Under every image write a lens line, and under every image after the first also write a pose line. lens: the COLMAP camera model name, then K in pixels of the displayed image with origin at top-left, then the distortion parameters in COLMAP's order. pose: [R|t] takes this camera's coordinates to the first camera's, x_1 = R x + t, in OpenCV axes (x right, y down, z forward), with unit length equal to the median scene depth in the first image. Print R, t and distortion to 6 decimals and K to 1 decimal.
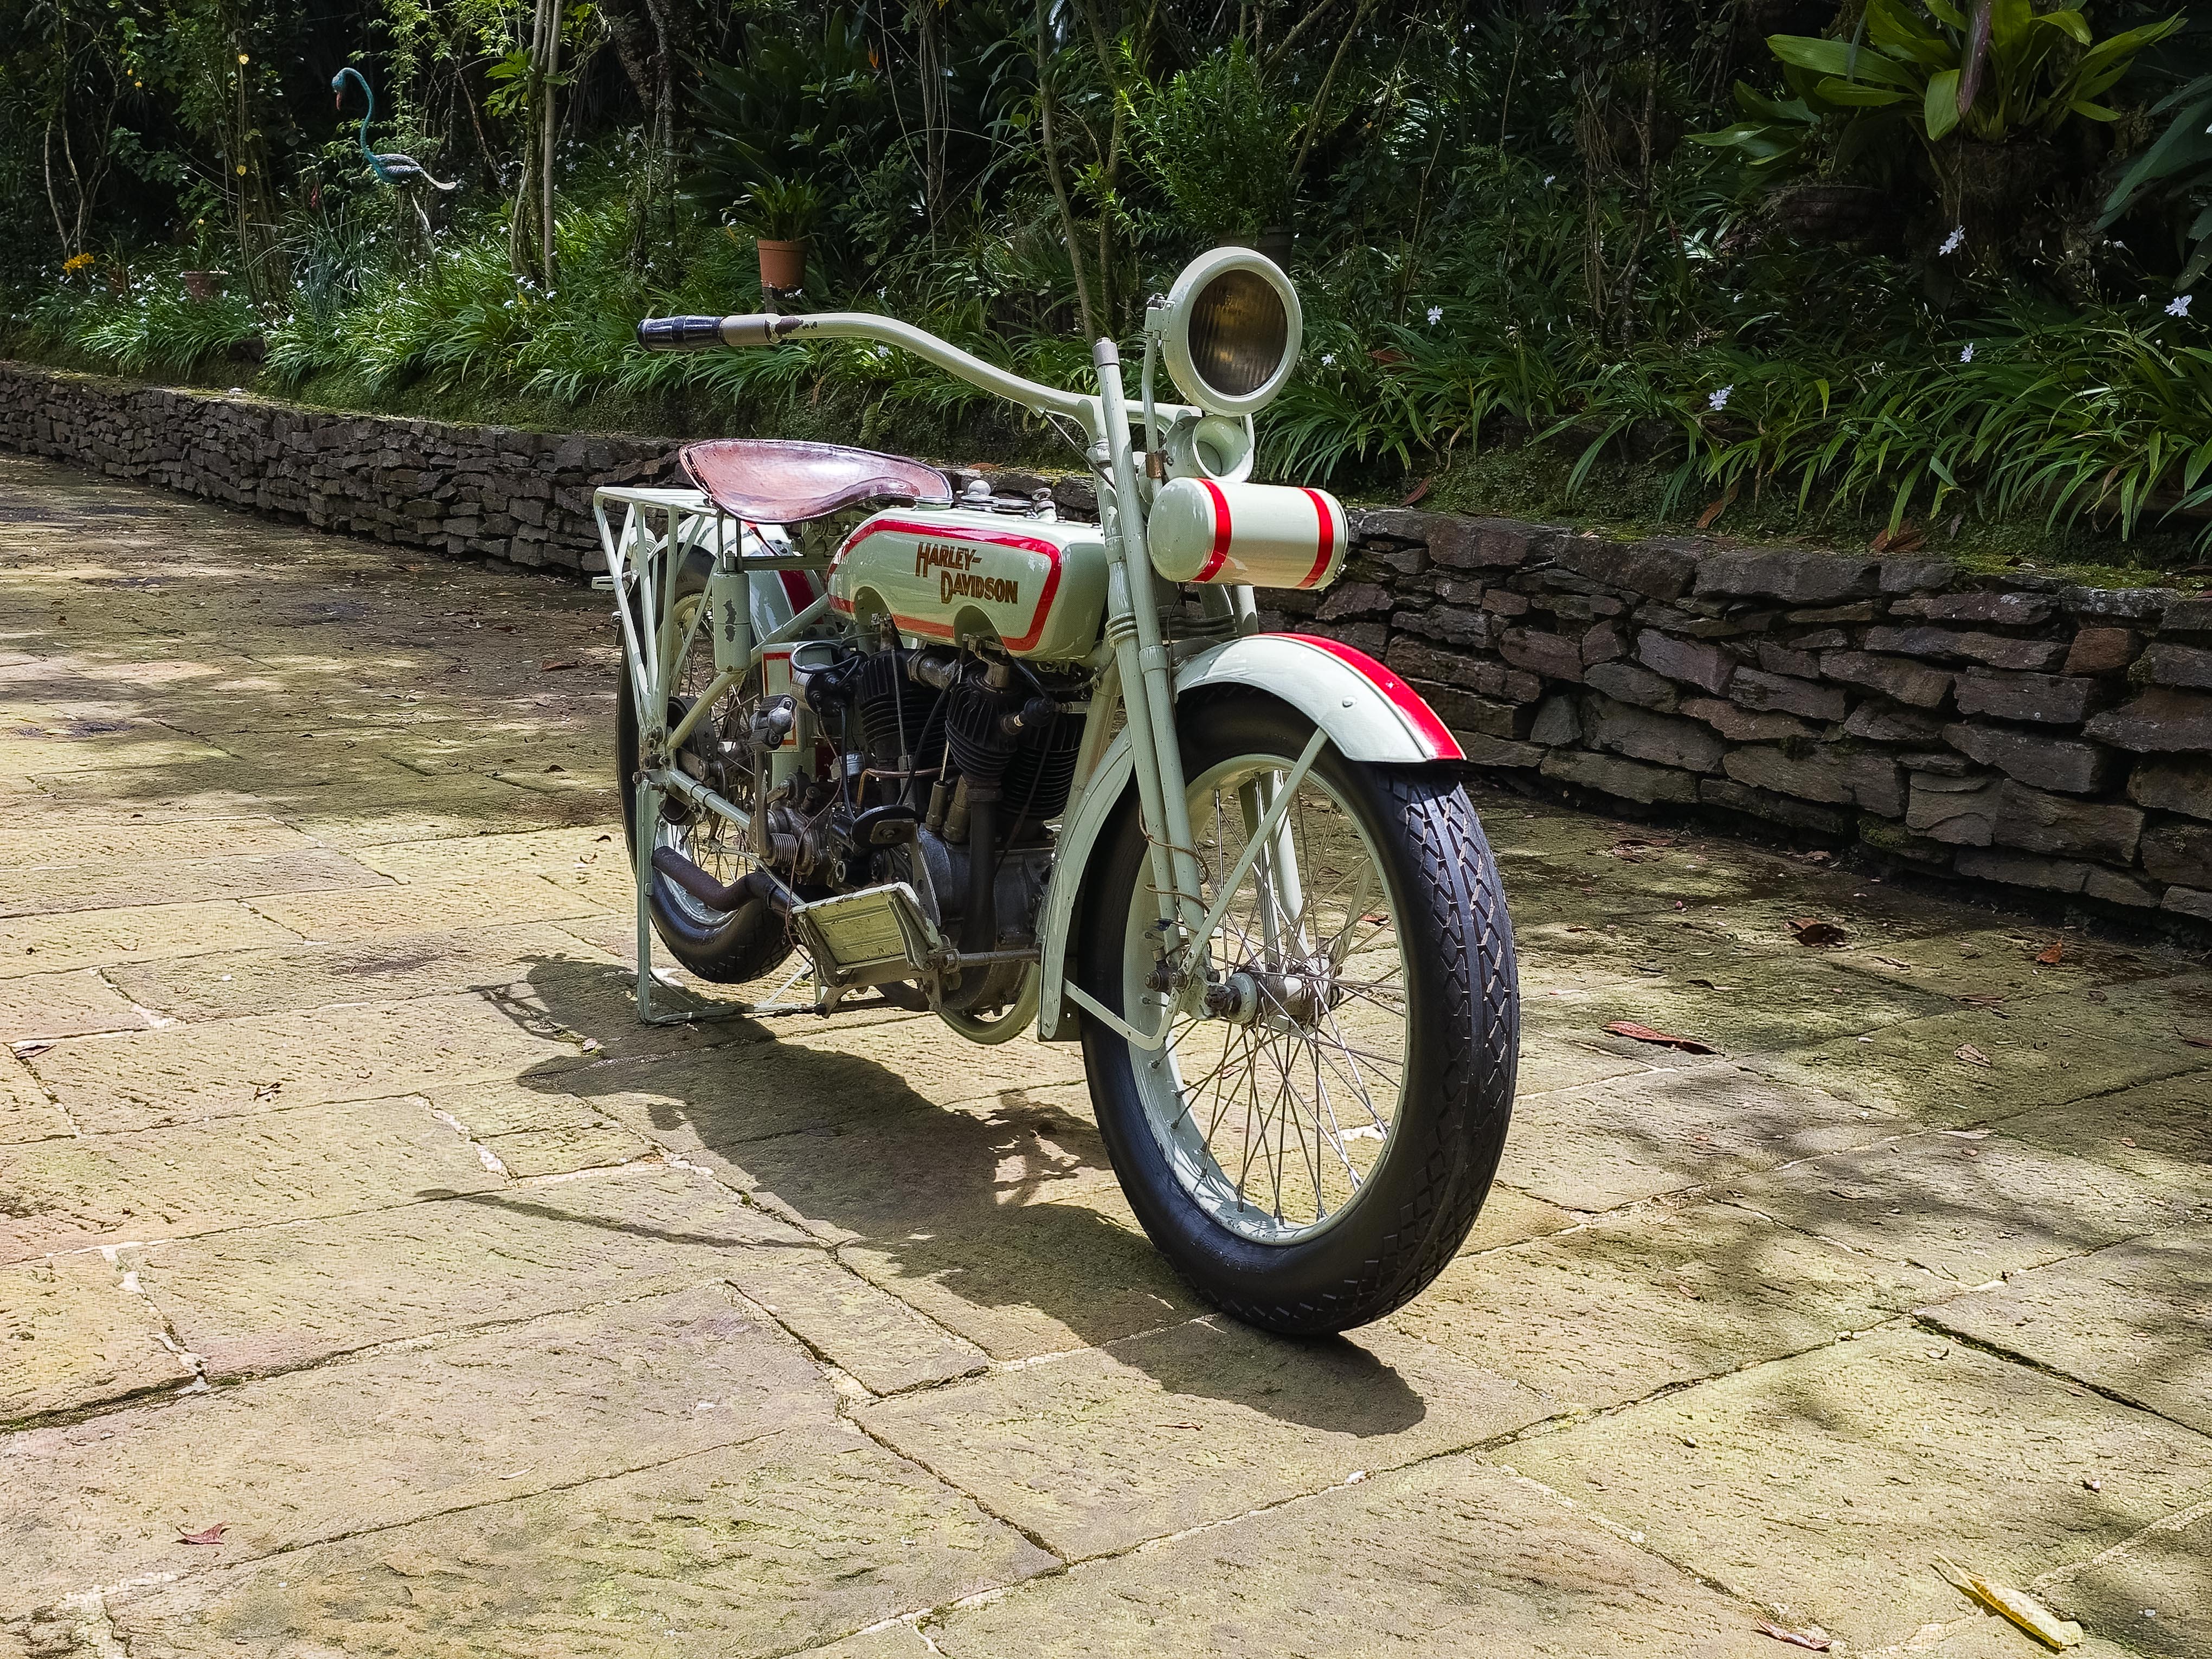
lens RADIAL K [[3151.4, 0, 1140.7], [0, 3151.4, 820.4], [0, 0, 1]] dist [0.230360, -0.751429]
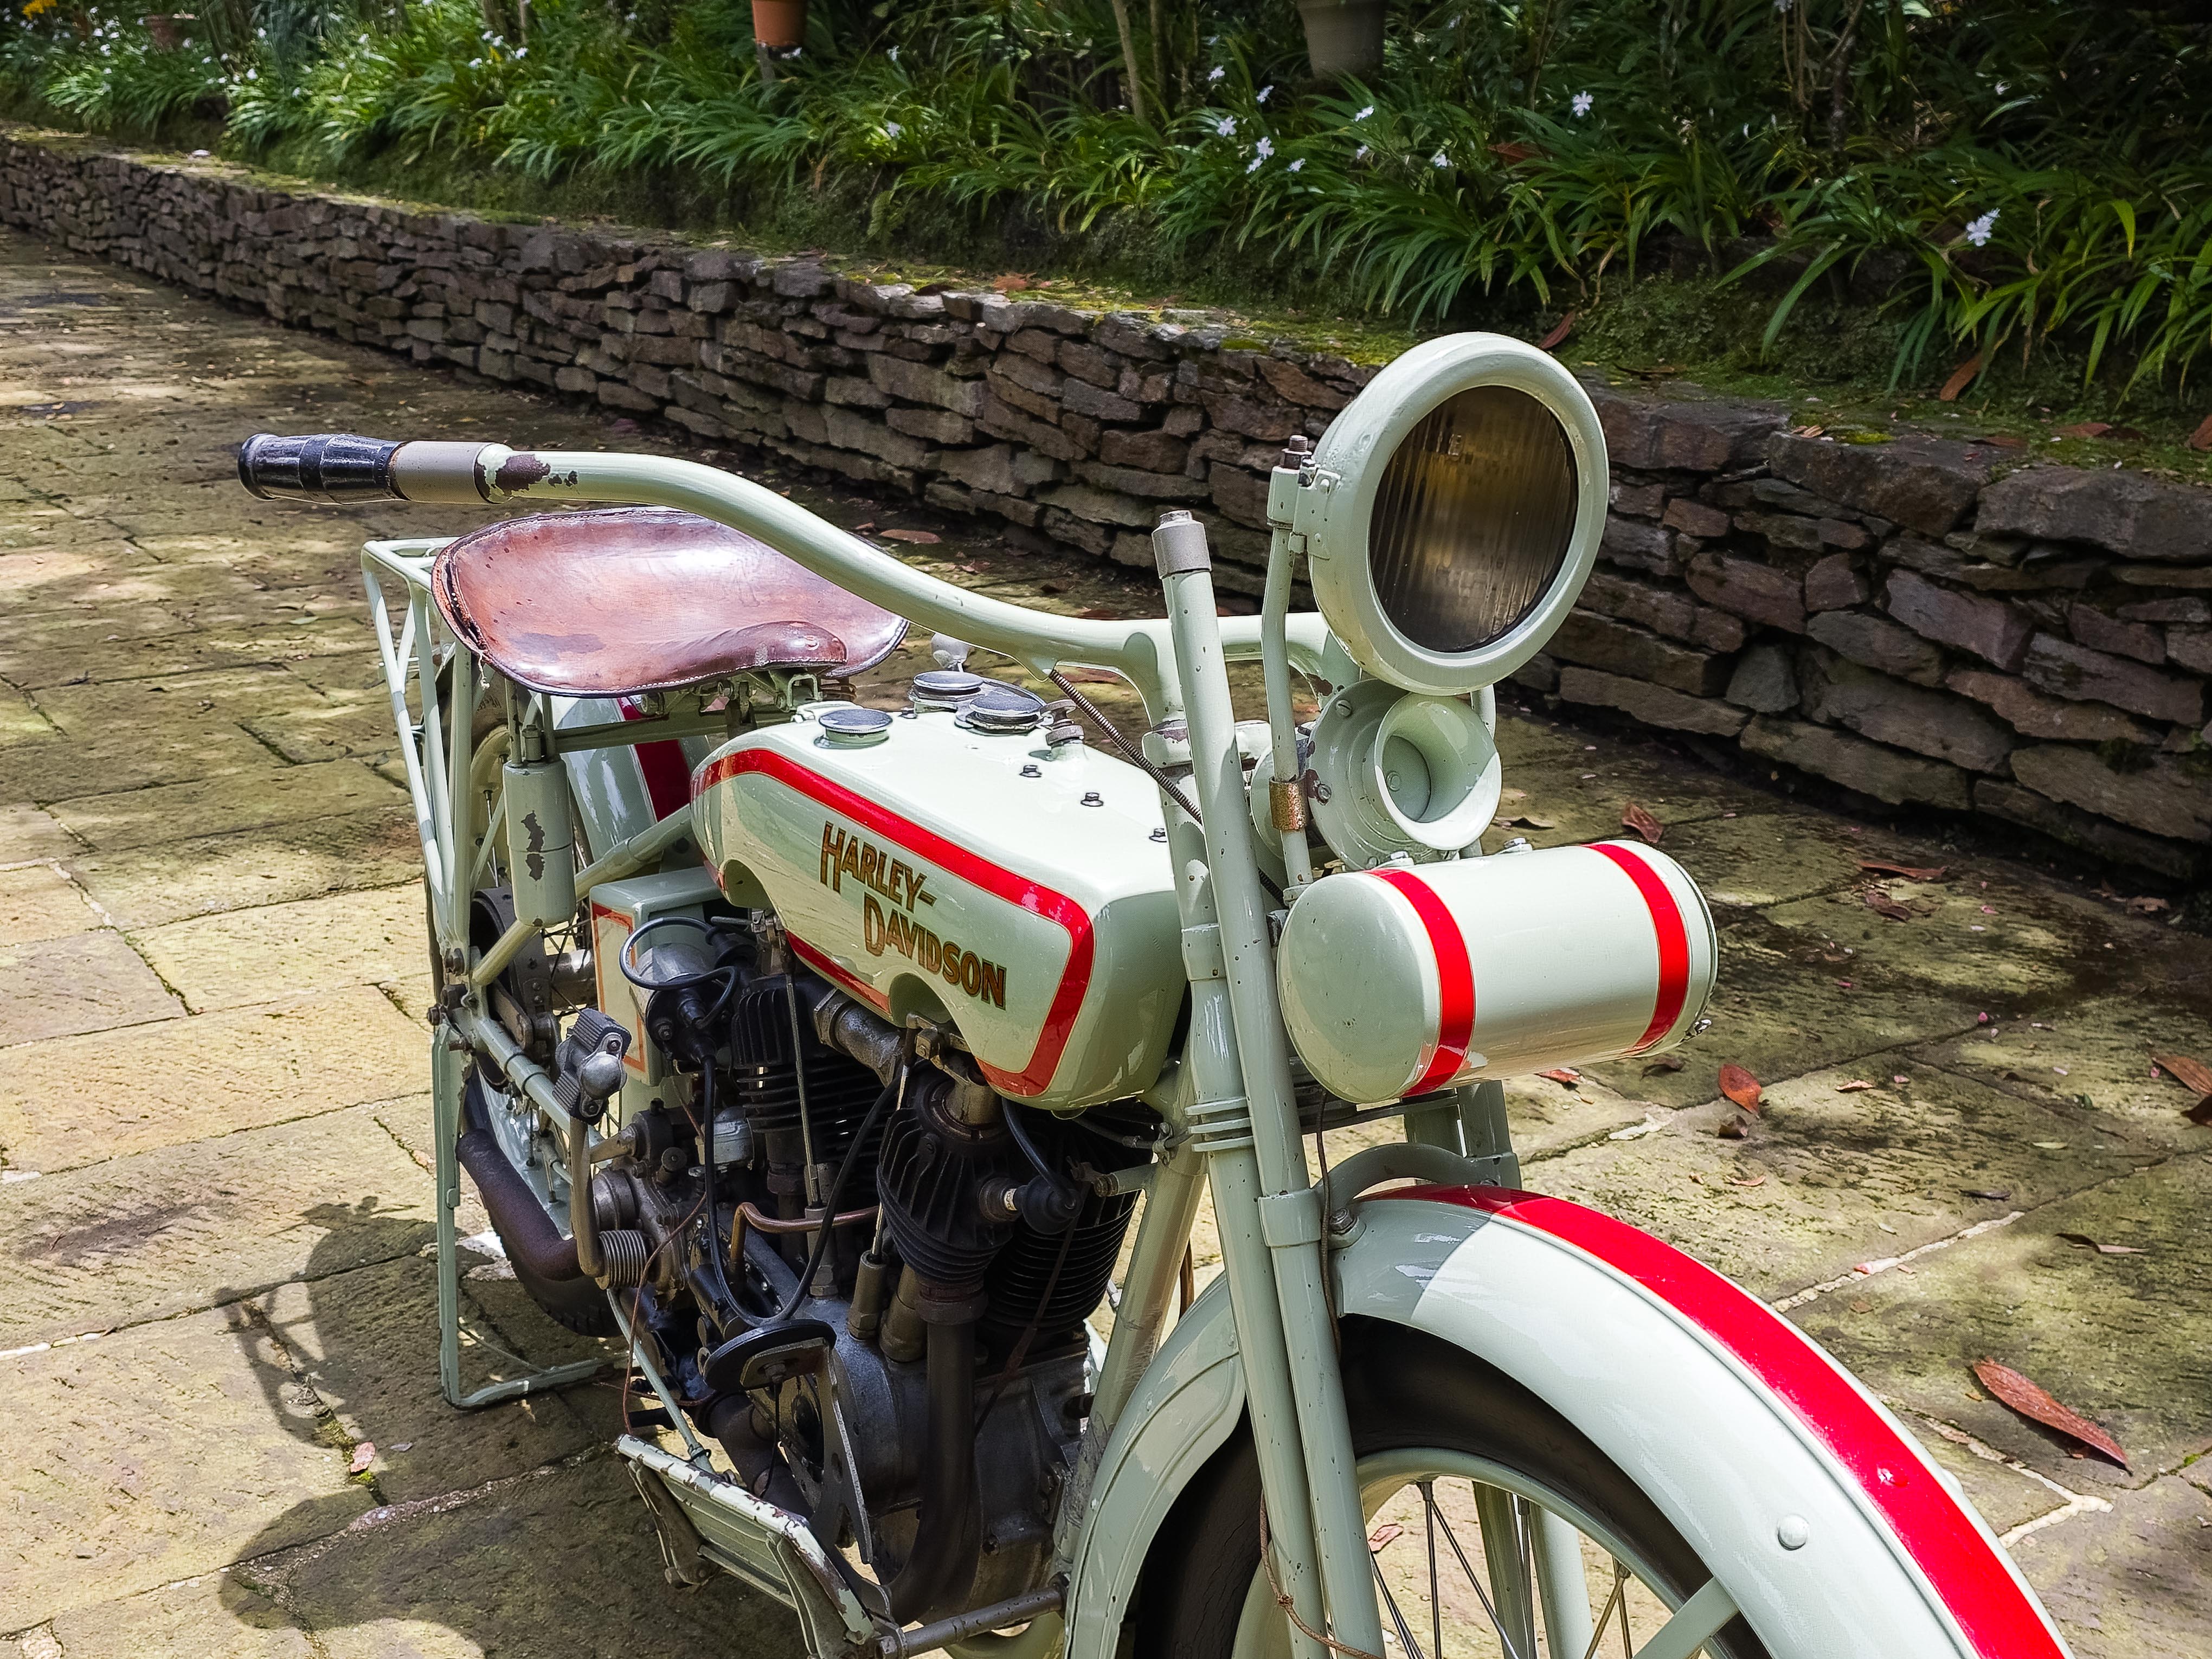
lens RADIAL K [[2852.3, 0, 1084.0], [0, 2852.3, 828.3], [0, 0, 1]] dist [0.146585, -0.351616]
pose [[0.999276, -0.007330, -0.037328, -0.004630], [0.012108, 0.991516, 0.129423, -0.075171], [0.036062, -0.129781, 0.990887, 0.268911]]
